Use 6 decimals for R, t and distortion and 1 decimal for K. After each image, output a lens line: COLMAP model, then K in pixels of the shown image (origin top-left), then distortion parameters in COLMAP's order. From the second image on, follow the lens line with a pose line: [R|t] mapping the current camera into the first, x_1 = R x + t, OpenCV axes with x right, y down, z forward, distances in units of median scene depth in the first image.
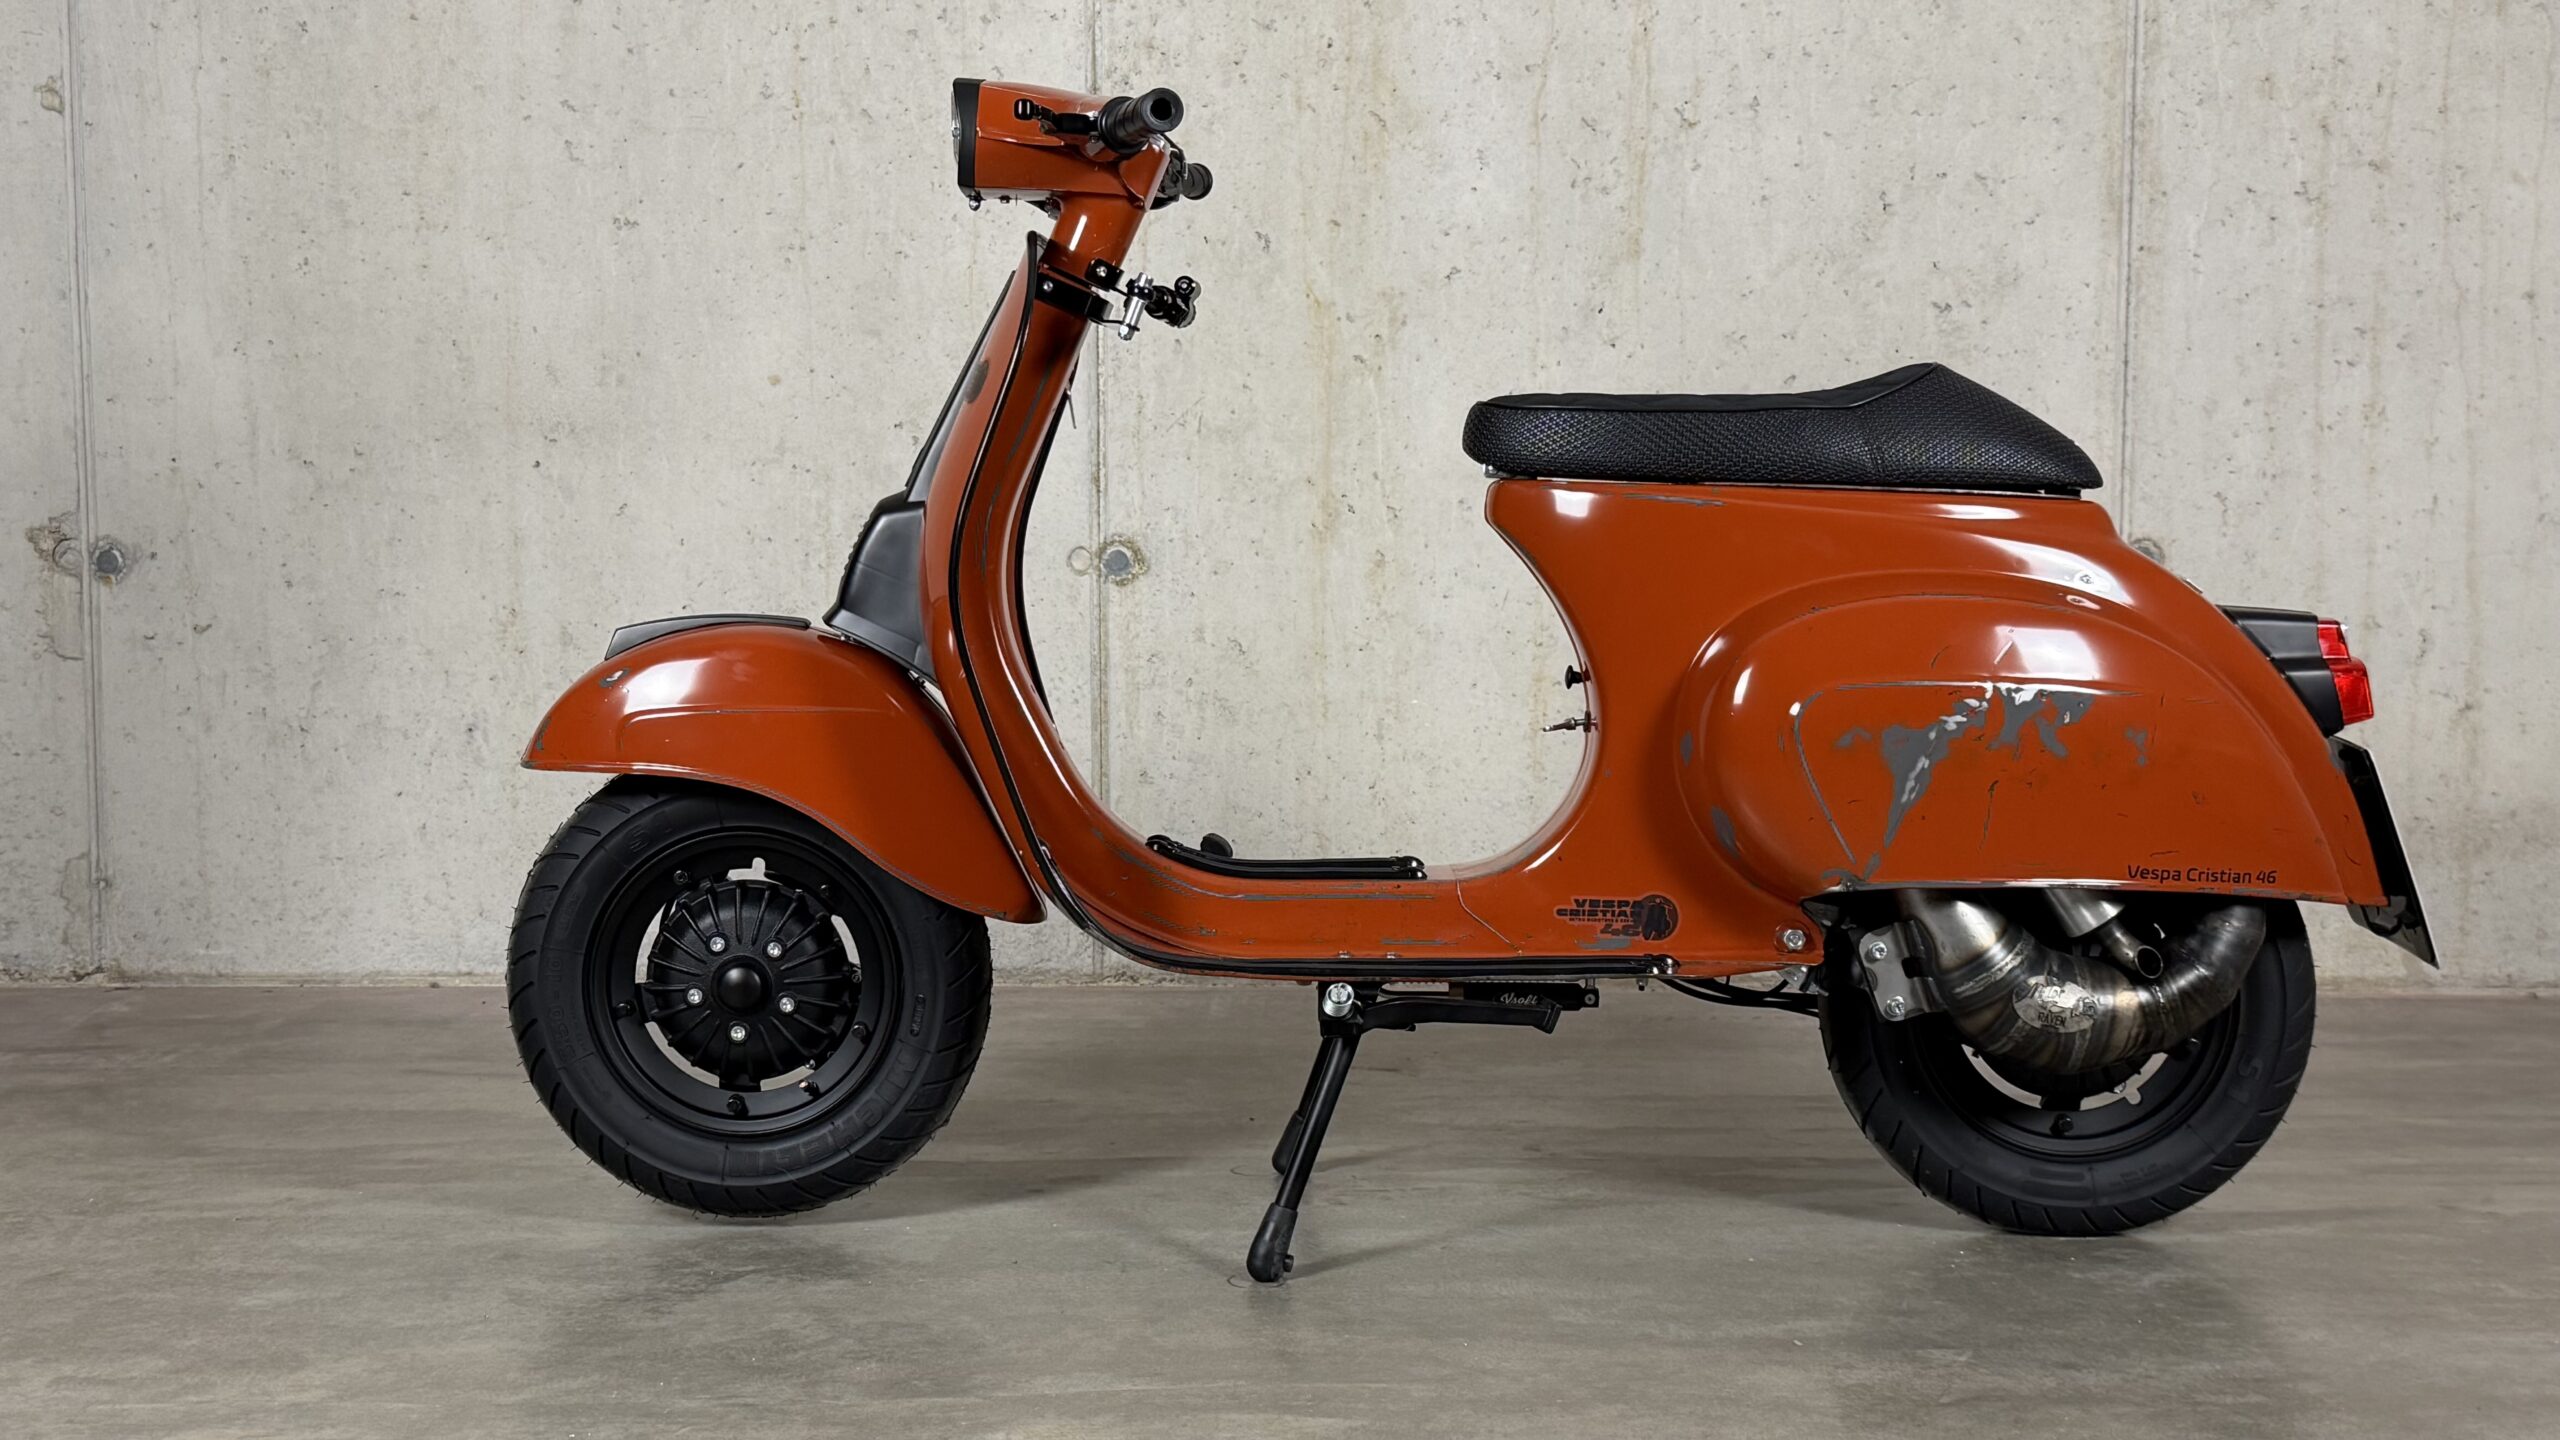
lens RADIAL K [[3149.9, 0, 1280.0], [0, 3149.9, 720.0], [0, 0, 1]] dist [0.225693, -0.539192]
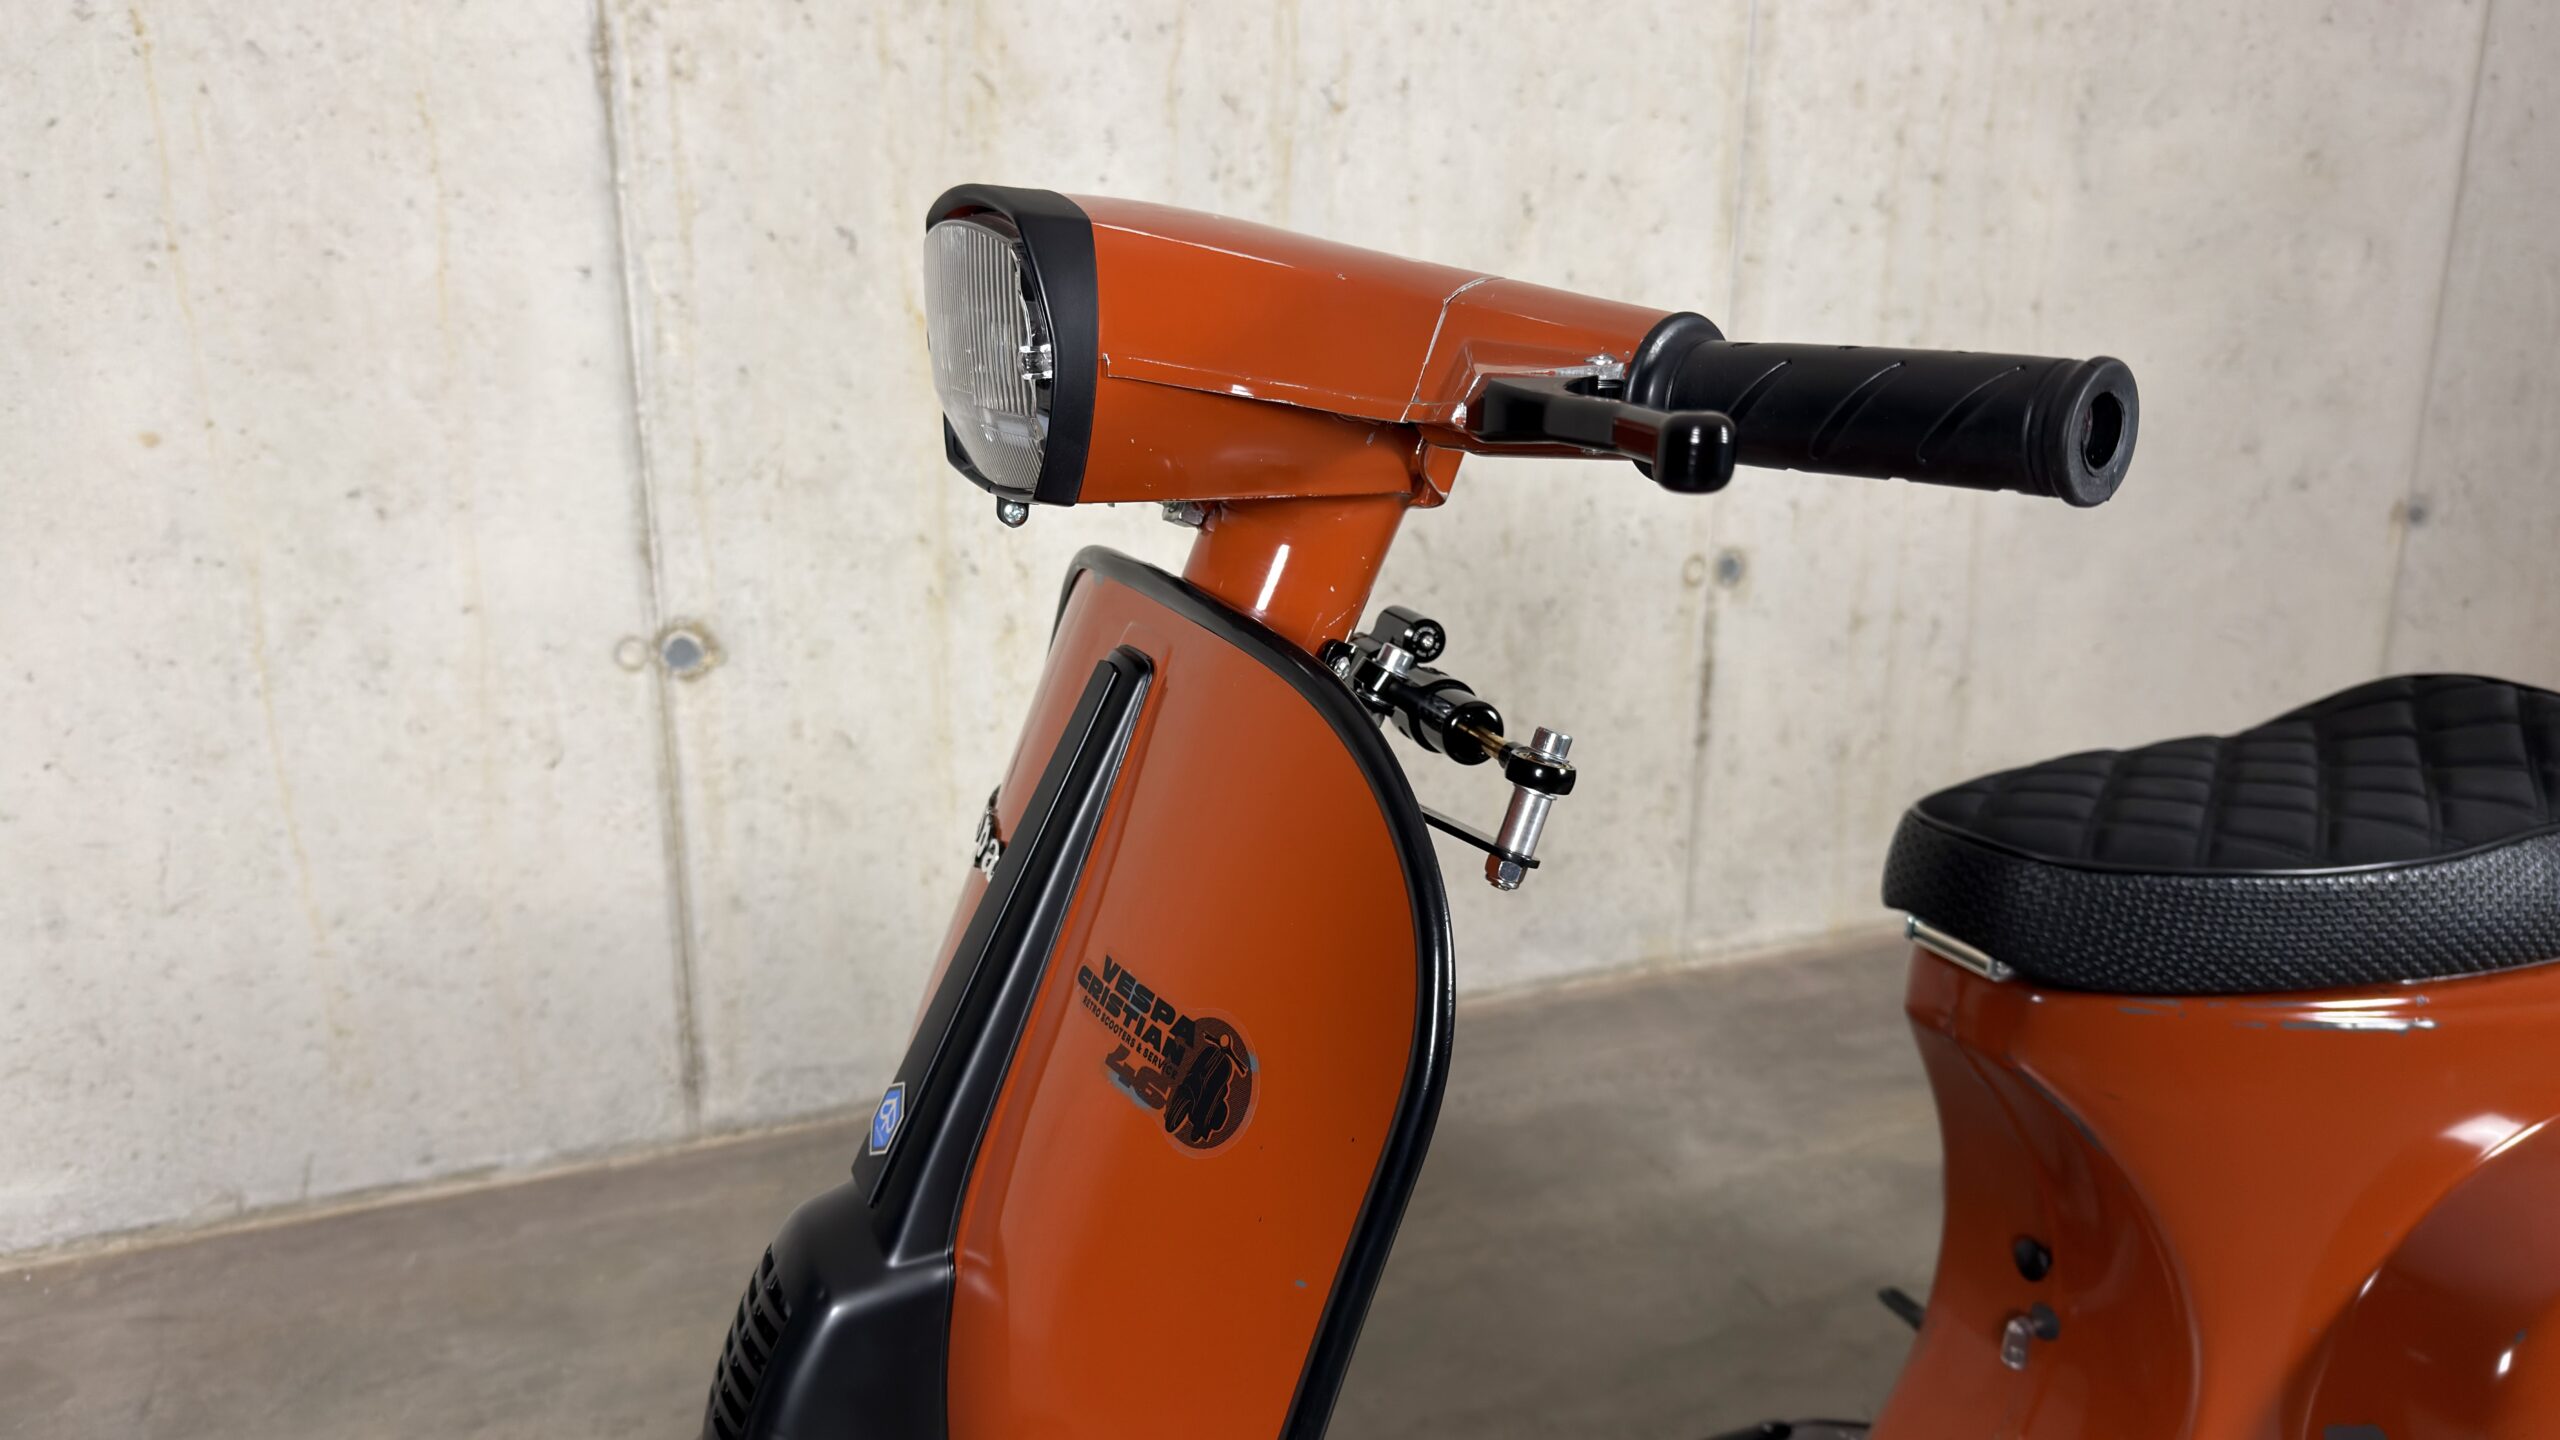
lens RADIAL K [[1828.9, 0, 1277.7], [0, 1828.9, 730.1], [0, 0, 1]] dist [0.066597, -0.121972]
pose [[0.905235, -0.105471, 0.411613, -0.110168], [0.024664, 0.980113, 0.196901, -0.120003], [-0.424194, -0.168090, 0.889834, 0.532125]]
